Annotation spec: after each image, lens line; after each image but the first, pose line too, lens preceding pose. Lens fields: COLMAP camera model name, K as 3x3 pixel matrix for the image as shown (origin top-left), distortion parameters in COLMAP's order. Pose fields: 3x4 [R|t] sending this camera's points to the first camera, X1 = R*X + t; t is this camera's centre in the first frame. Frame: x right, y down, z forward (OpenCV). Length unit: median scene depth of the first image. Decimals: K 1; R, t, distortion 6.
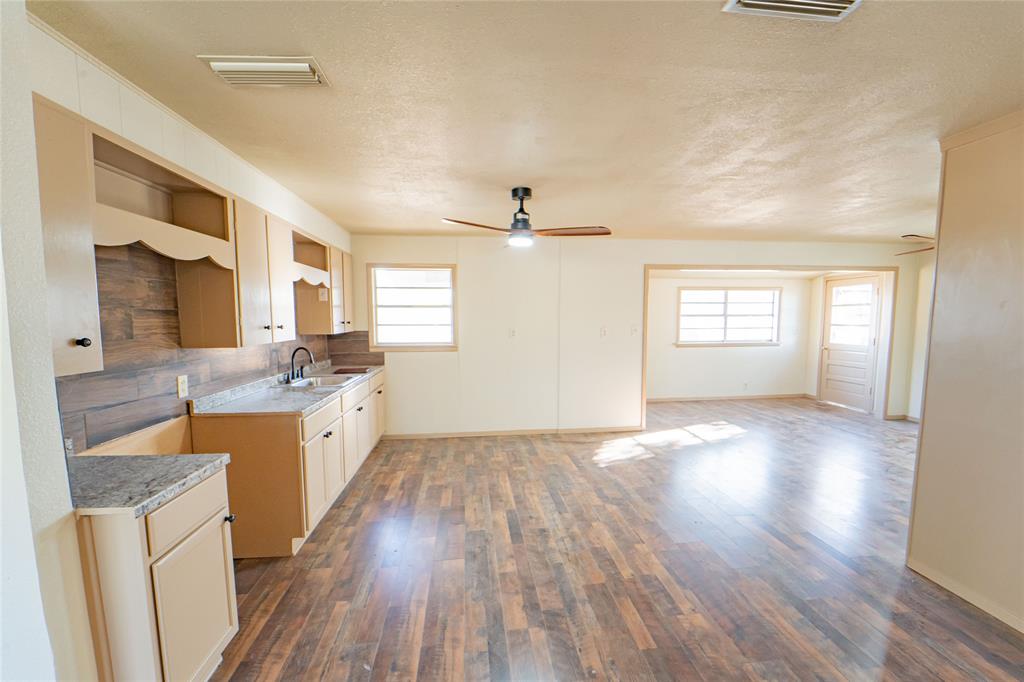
lens RADIAL K [[420.1, 0, 512.9], [0, 420.1, 352.3], [0, 0, 1]] dist [-0.022813, 0.000636]
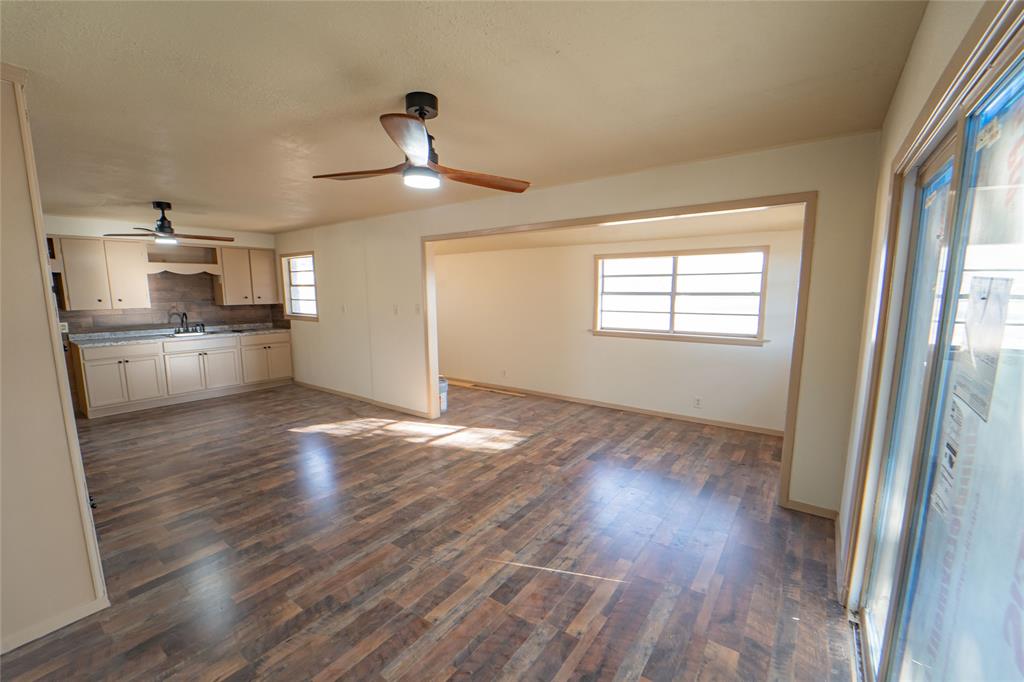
lens RADIAL K [[420.1, 0, 512.9], [0, 420.1, 352.3], [0, 0, 1]] dist [-0.022813, 0.000636]
pose [[0.740171, 0.102353, -0.664583, 1.086578], [-0.059518, 0.994440, 0.086867, -0.052843], [0.669779, -0.024742, 0.742148, 0.455514]]
